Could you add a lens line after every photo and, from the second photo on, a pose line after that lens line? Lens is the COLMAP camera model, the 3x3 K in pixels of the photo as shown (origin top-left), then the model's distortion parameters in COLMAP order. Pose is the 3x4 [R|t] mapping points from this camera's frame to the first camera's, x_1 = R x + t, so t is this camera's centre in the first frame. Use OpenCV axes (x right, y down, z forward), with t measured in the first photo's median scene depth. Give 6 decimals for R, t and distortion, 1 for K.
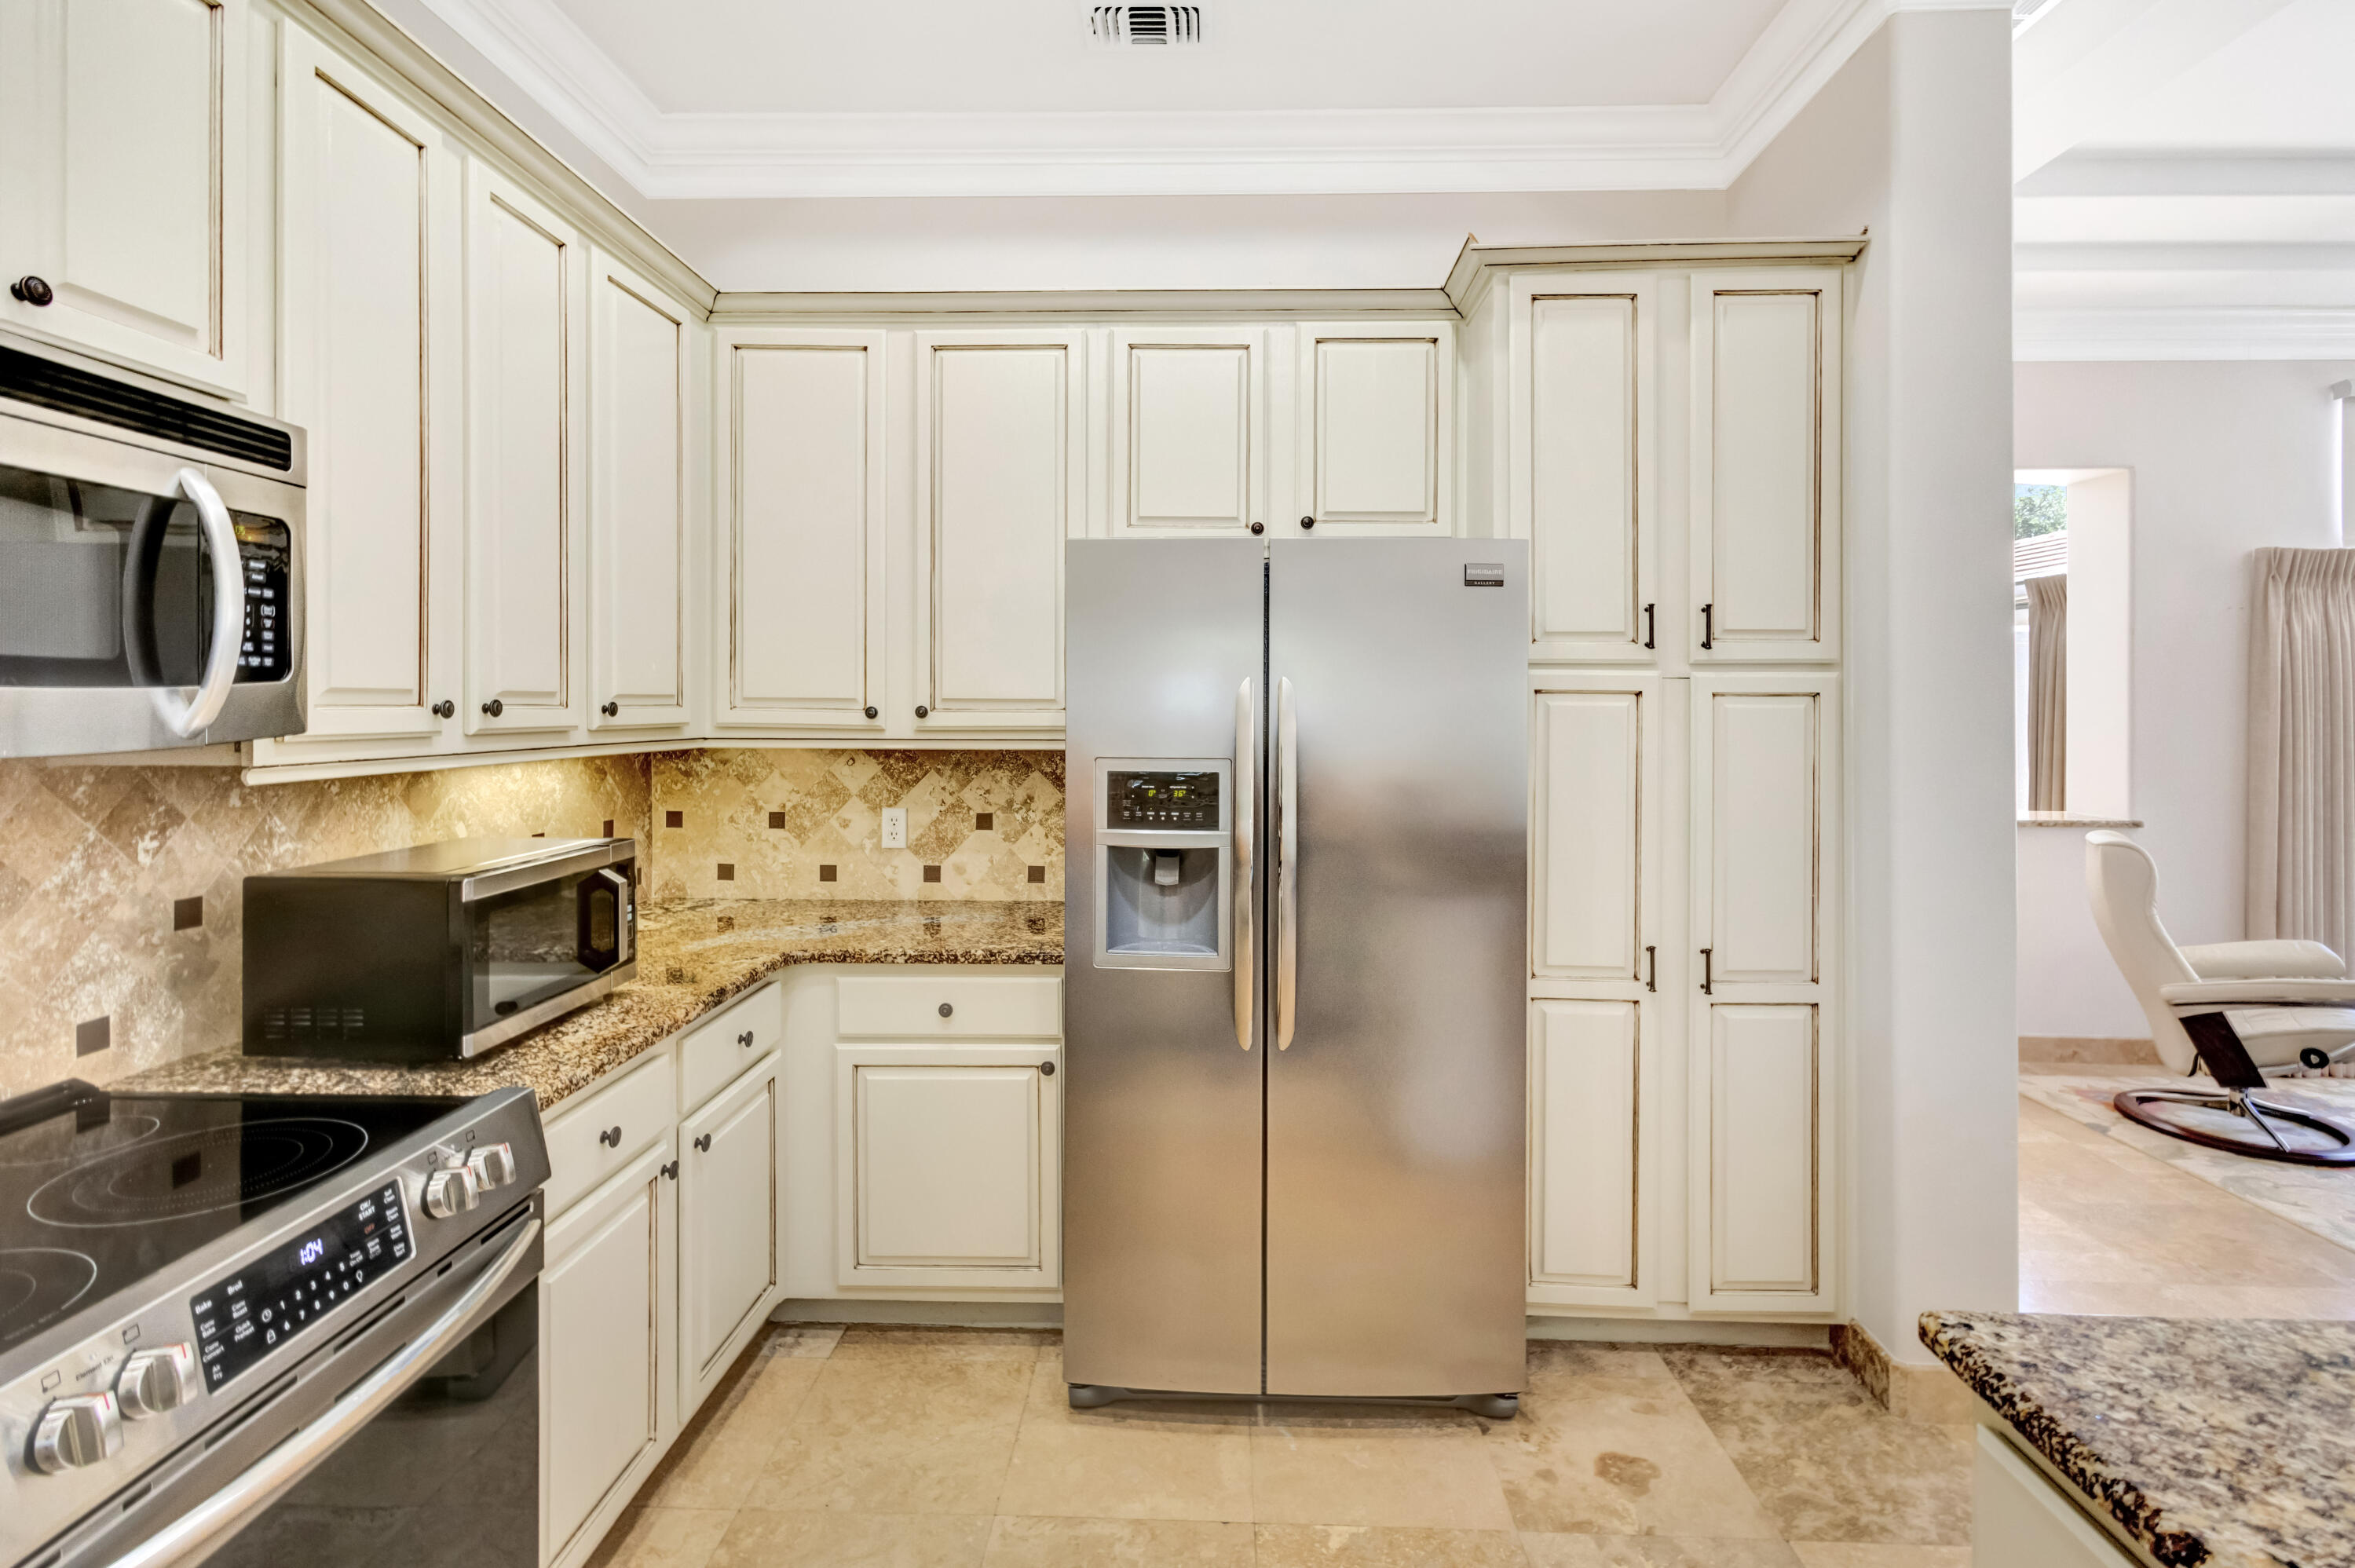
lens RADIAL K [[1123.2, 0, 1191.9], [0, 1123.2, 702.4], [0, 0, 1]] dist [0.012956, -0.003392]
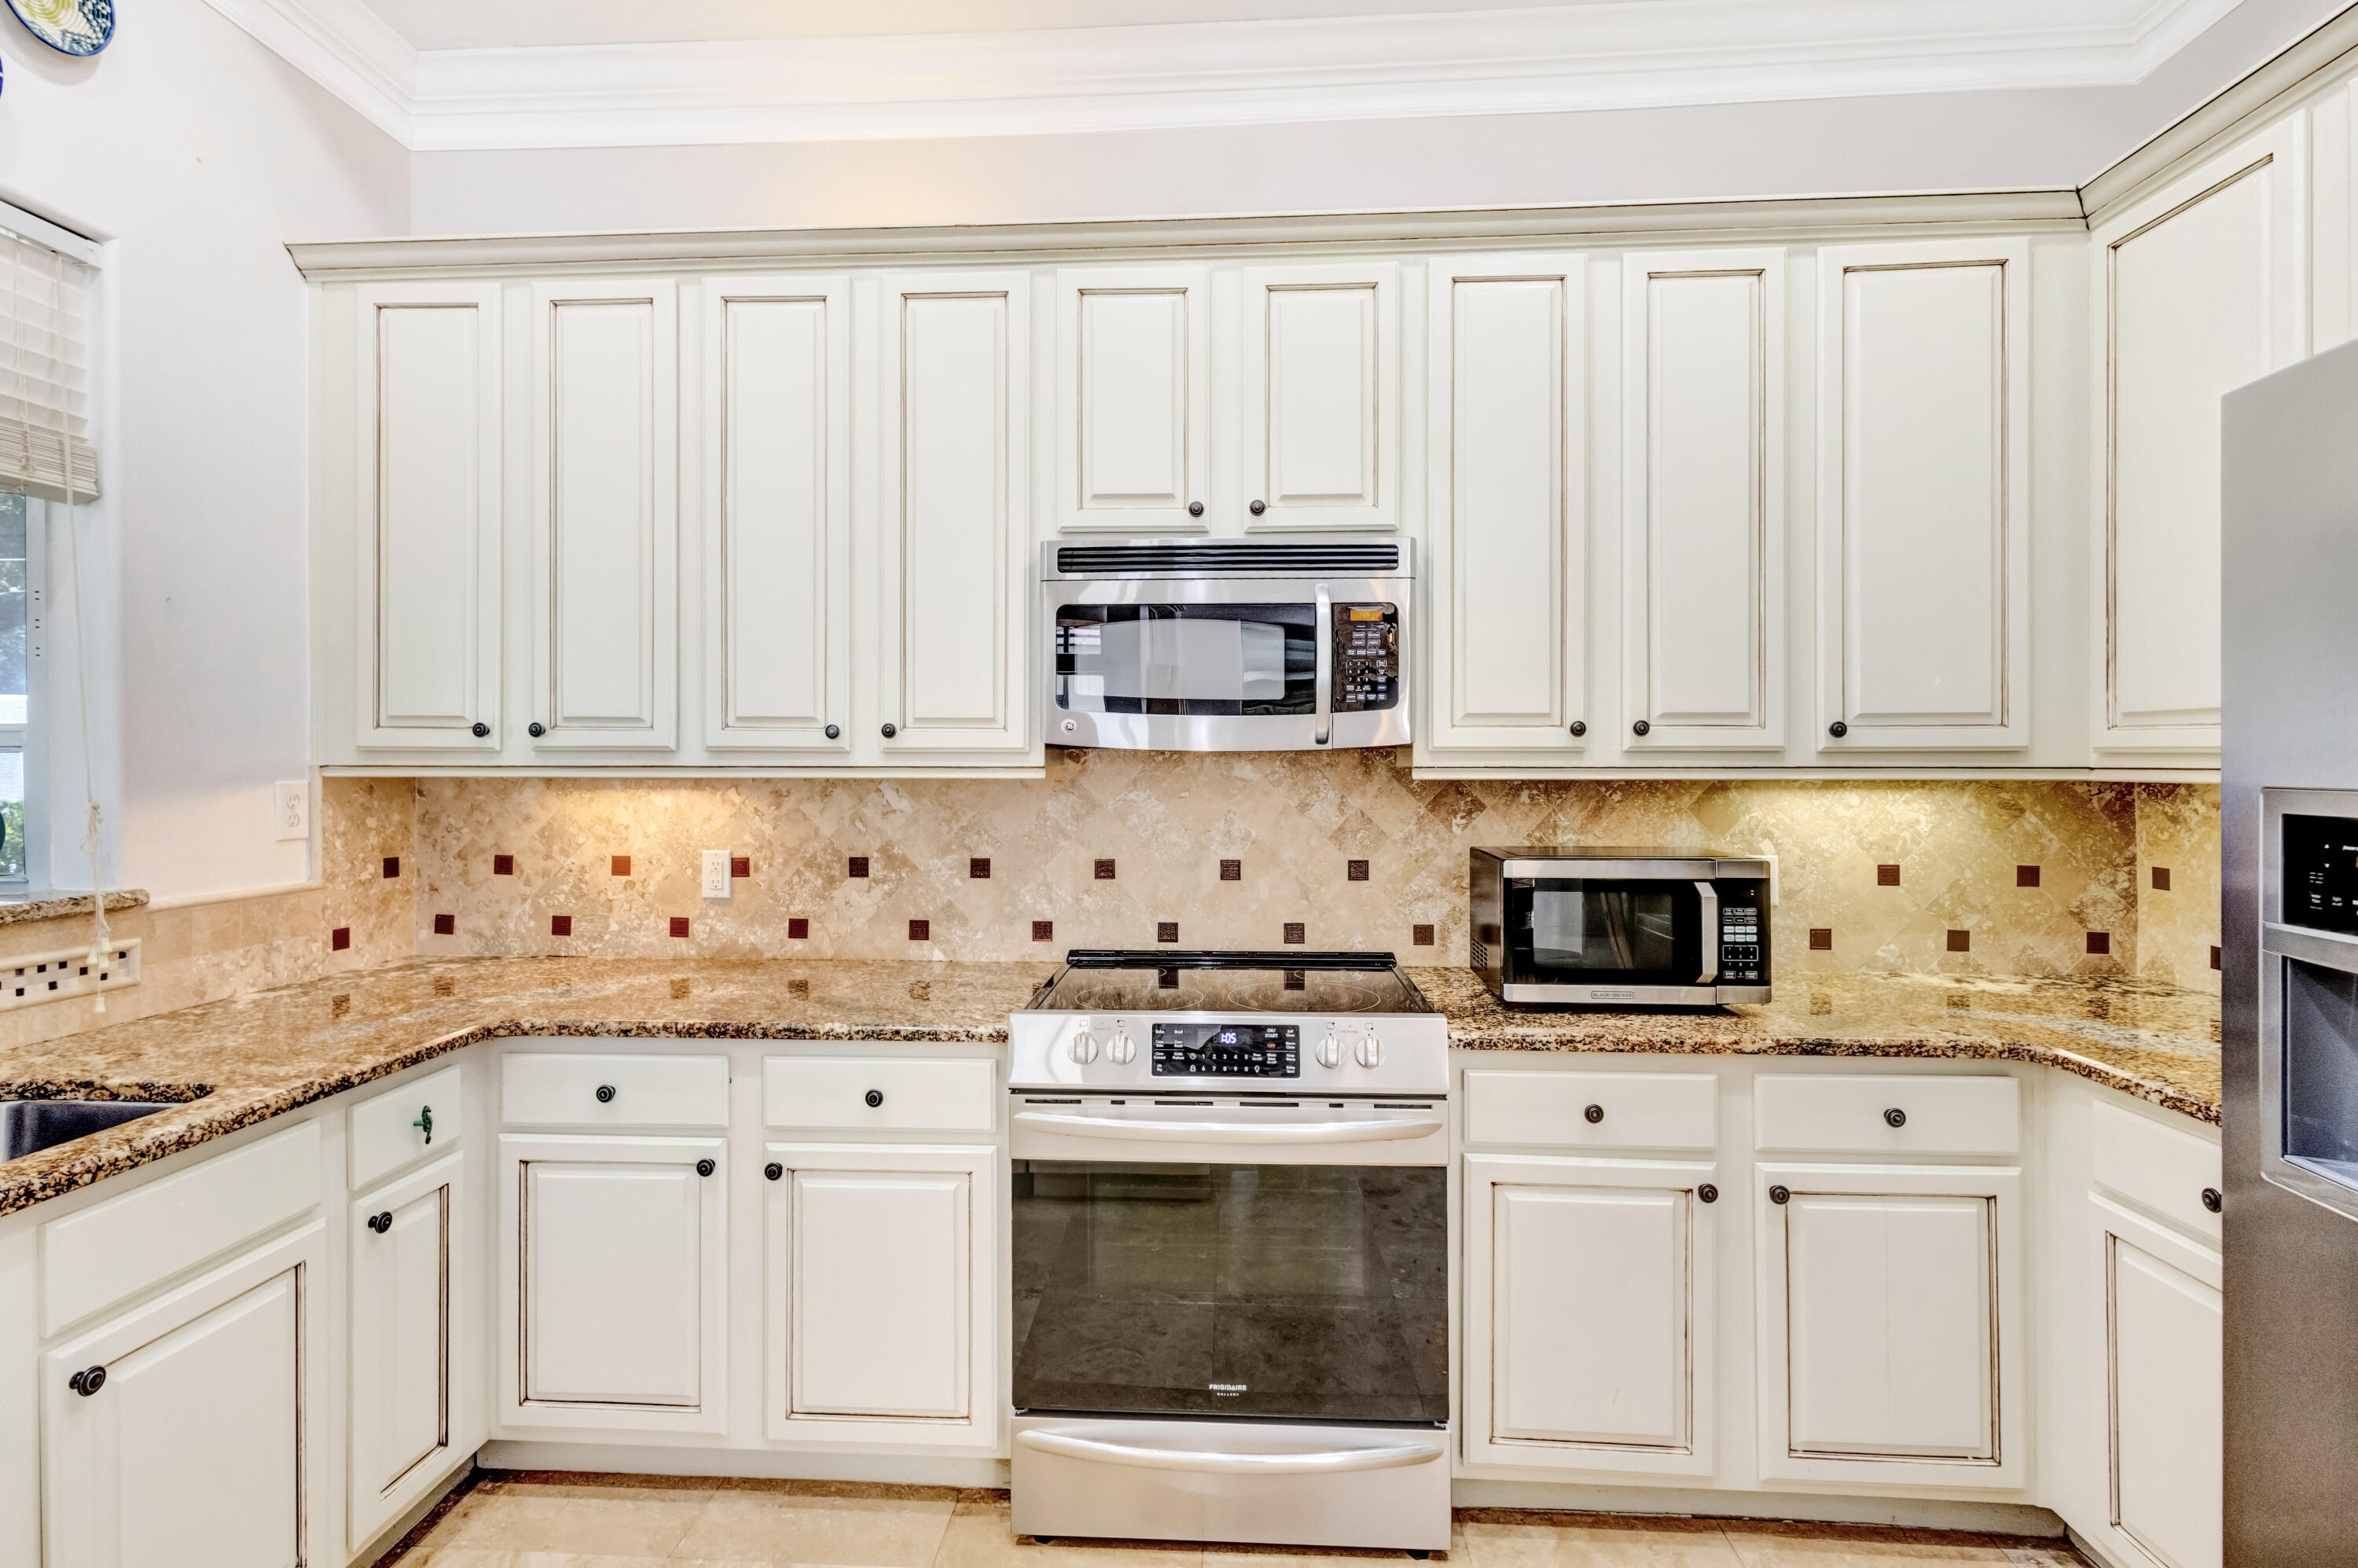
lens RADIAL K [[1124.7, 0, 1167.1], [0, 1124.7, 779.1], [0, 0, 1]] dist [0.012956, -0.003392]
pose [[-0.032576, 0.010859, -0.999410, 0.637991], [0.000556, 0.999941, 0.010847, 0.052406], [0.999469, -0.000202, -0.032580, 0.667548]]
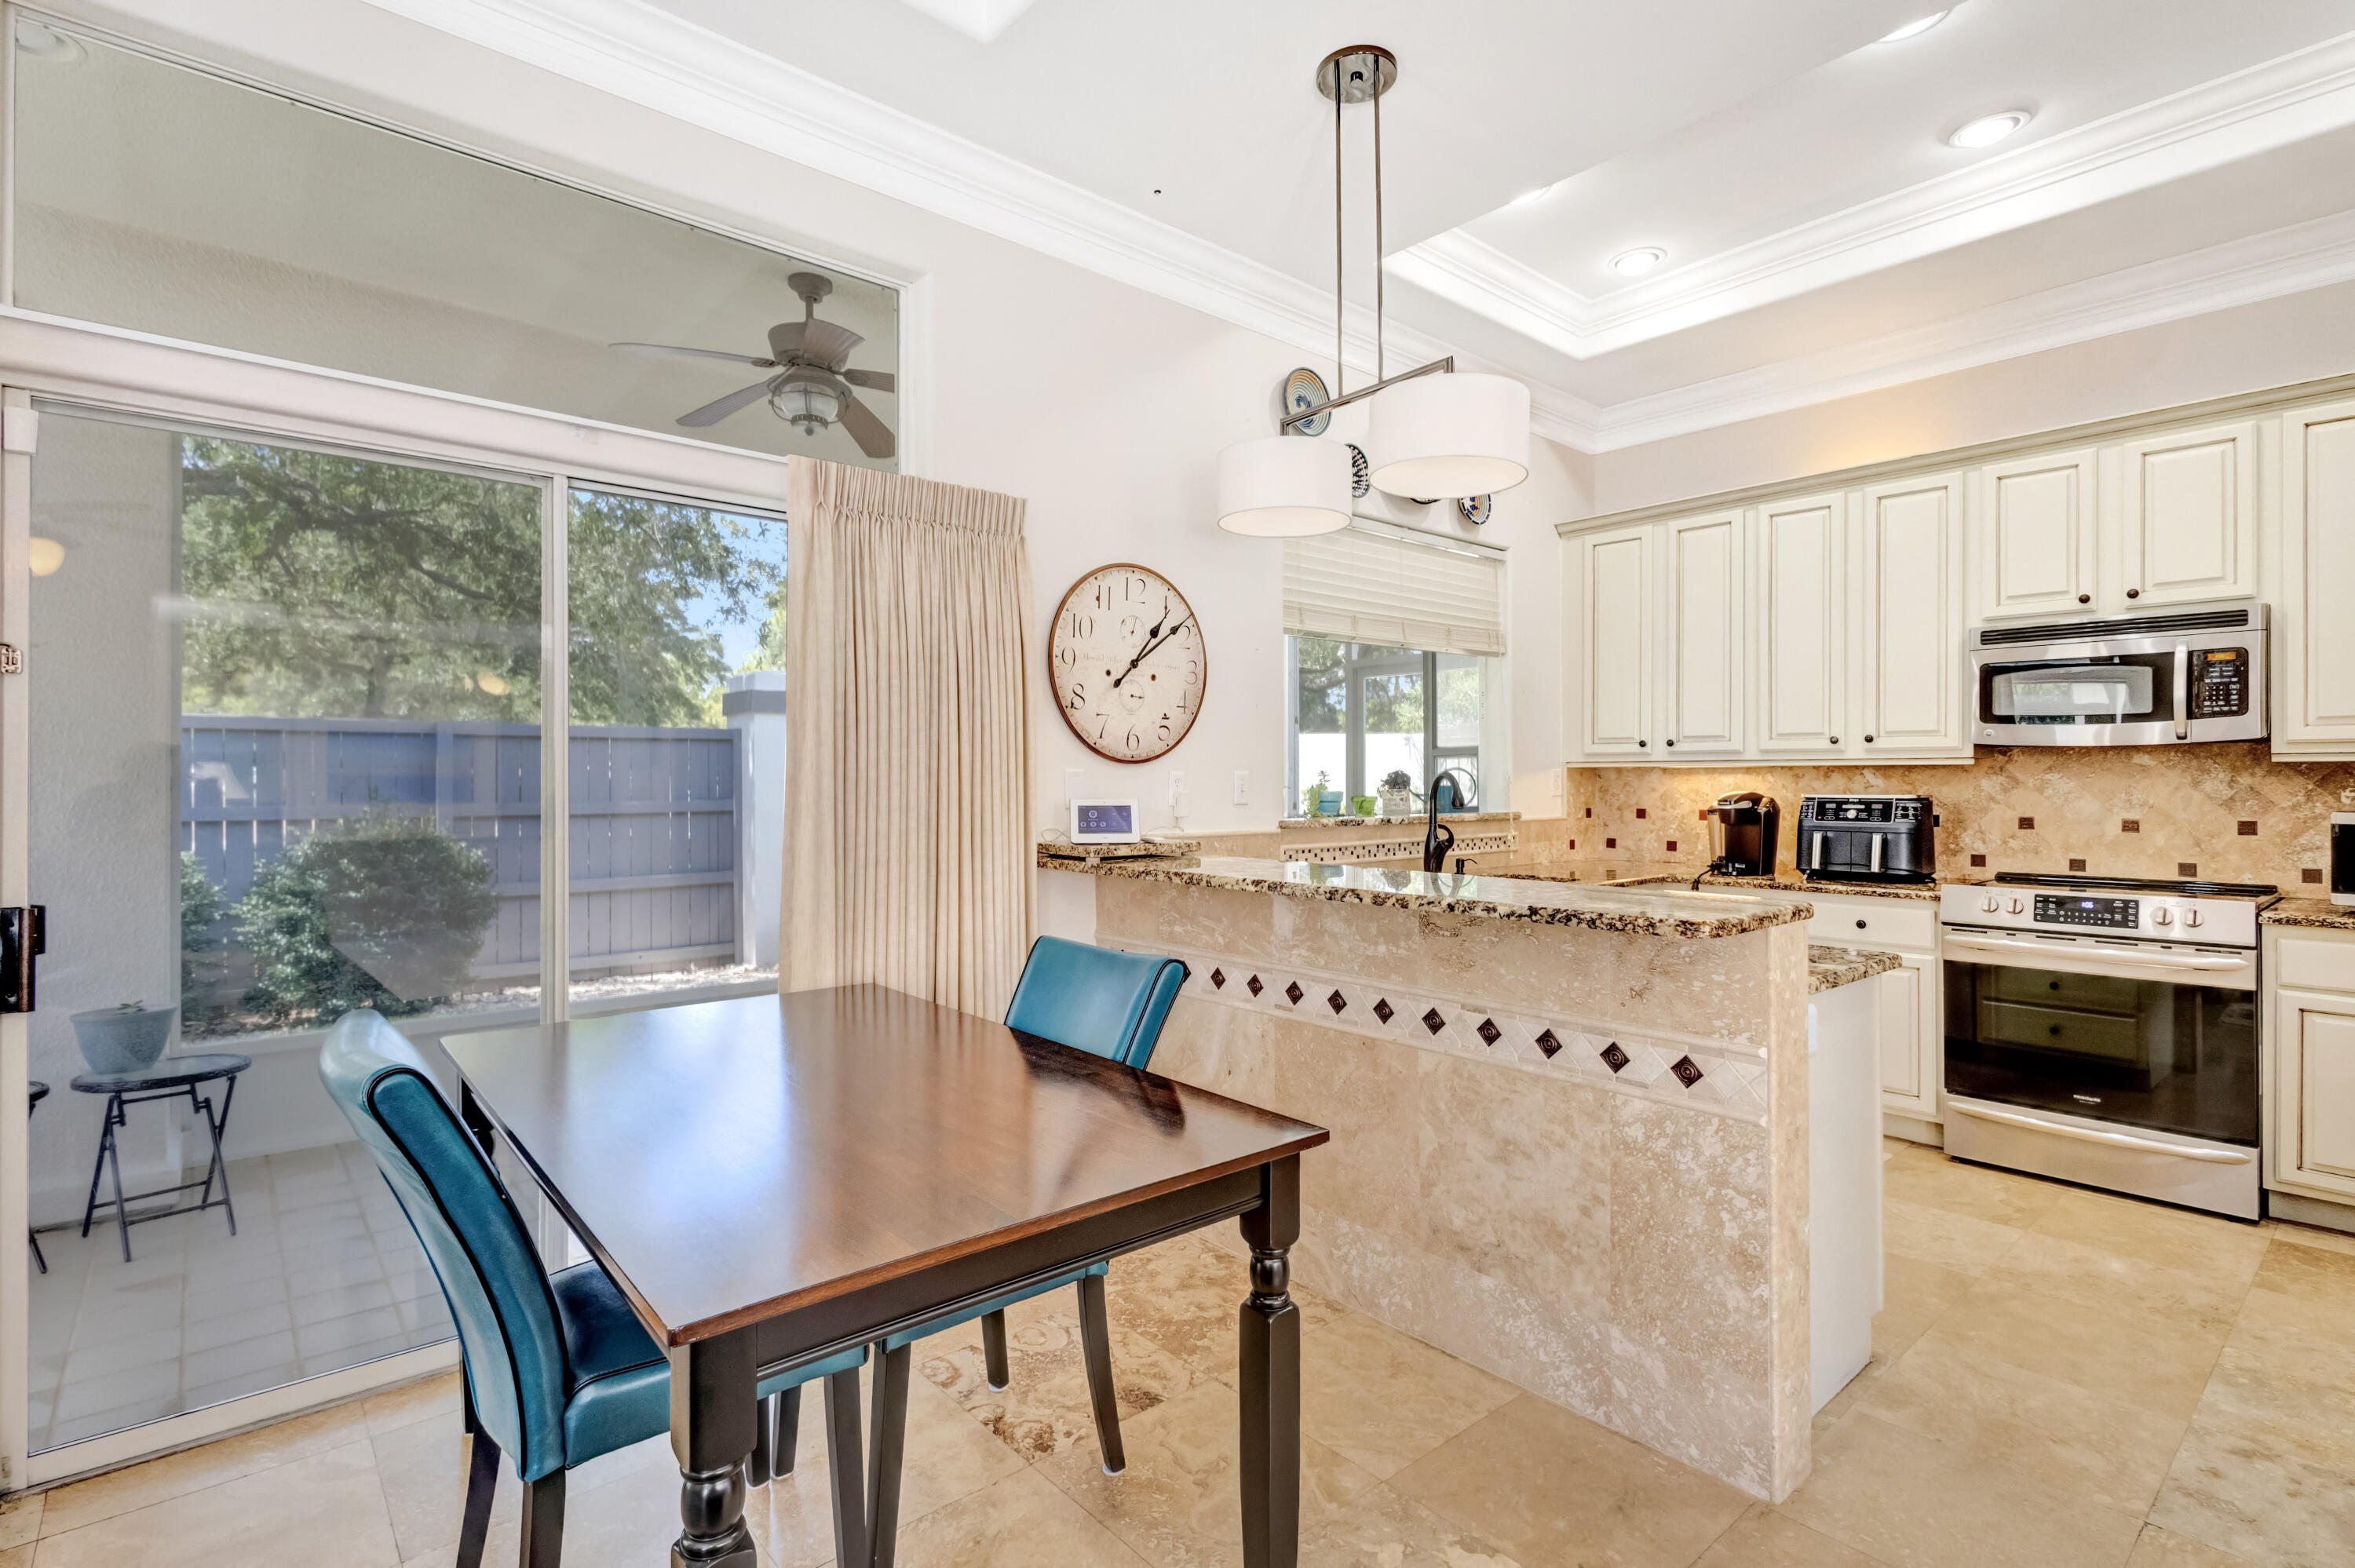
lens RADIAL K [[1123.1, 0, 1176.4], [0, 1123.1, 766.0], [0, 0, 1]] dist [0.012956, -0.003392]
pose [[-0.735031, -0.011832, -0.677930, 2.157009], [-0.002190, 0.999884, -0.015077, 0.112180], [0.678030, -0.009597, -0.734972, 1.096658]]
